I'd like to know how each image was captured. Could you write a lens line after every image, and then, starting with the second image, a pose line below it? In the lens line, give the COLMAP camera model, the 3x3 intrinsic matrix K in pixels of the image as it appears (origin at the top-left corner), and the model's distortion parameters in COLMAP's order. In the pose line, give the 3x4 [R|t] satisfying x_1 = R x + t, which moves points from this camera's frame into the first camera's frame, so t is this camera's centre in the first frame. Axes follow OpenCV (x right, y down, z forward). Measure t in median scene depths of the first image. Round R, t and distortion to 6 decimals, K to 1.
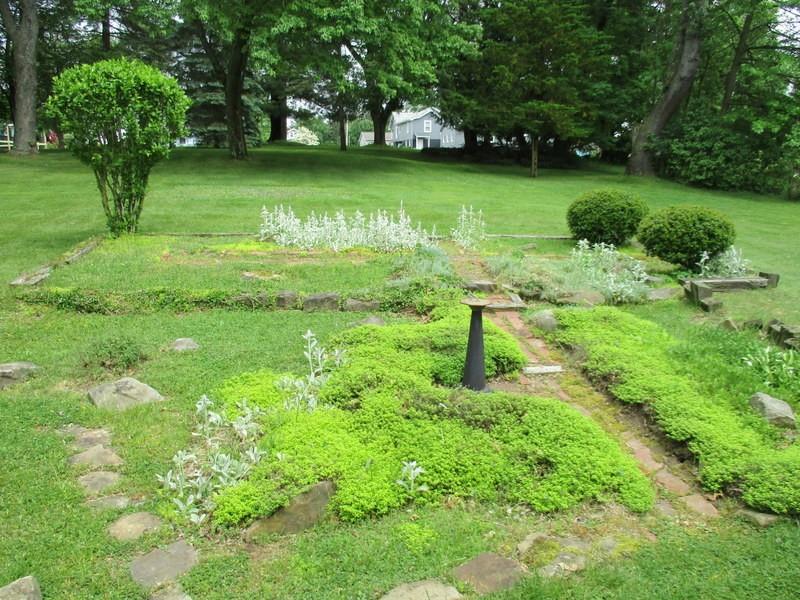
lens RADIAL K [[675.2, 0, 400.6], [0, 675.2, 297.8], [0, 0, 1]] dist [-0.010276, 0.004959]
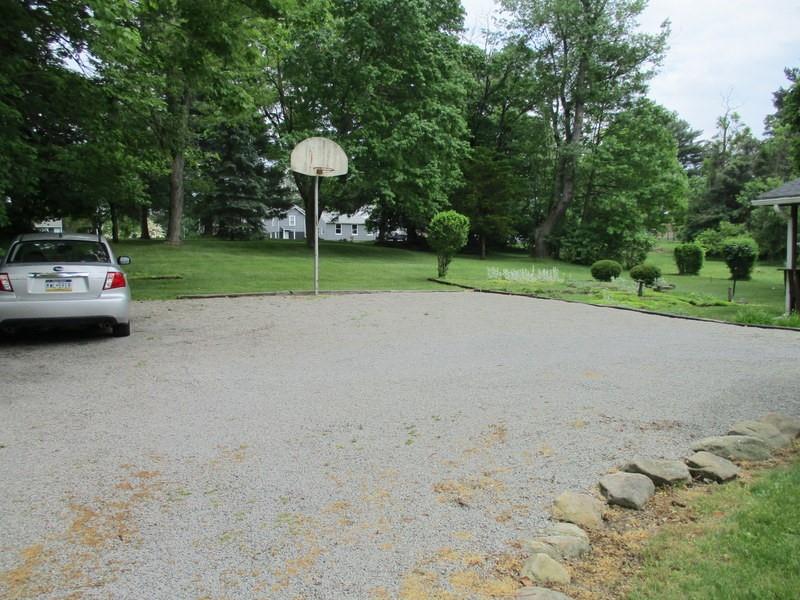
lens RADIAL K [[675.2, 0, 400.0], [0, 675.2, 300.3], [0, 0, 1]] dist [-0.010276, 0.004959]
pose [[0.956525, -0.025687, 0.290518, -0.504612], [0.062019, 0.991246, -0.116552, 0.102281], [-0.284981, 0.129503, 0.949745, -0.505319]]
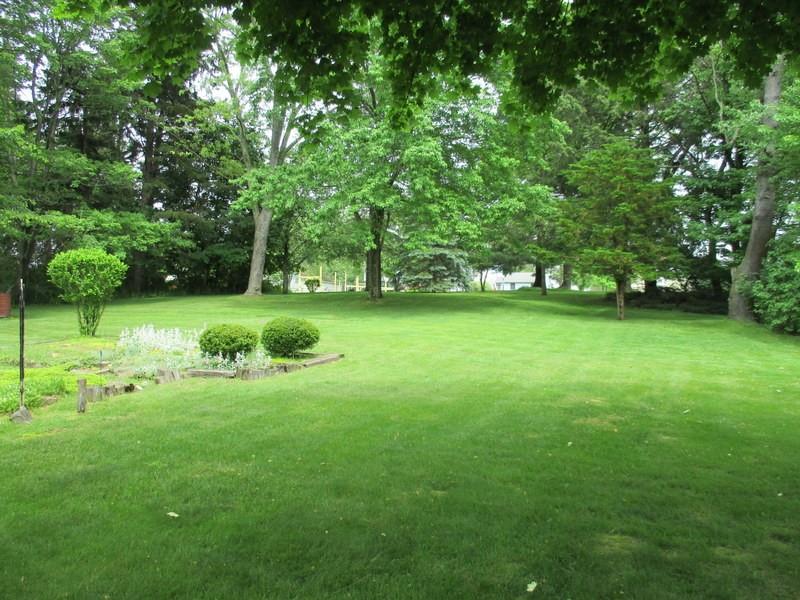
lens RADIAL K [[675.2, 0, 399.0], [0, 675.2, 300.2], [0, 0, 1]] dist [-0.010276, 0.004959]
pose [[0.805564, 0.004009, -0.592495, 0.562229], [-0.126231, 0.978181, -0.165006, 0.002224], [0.578906, 0.207714, 0.788494, 0.002535]]
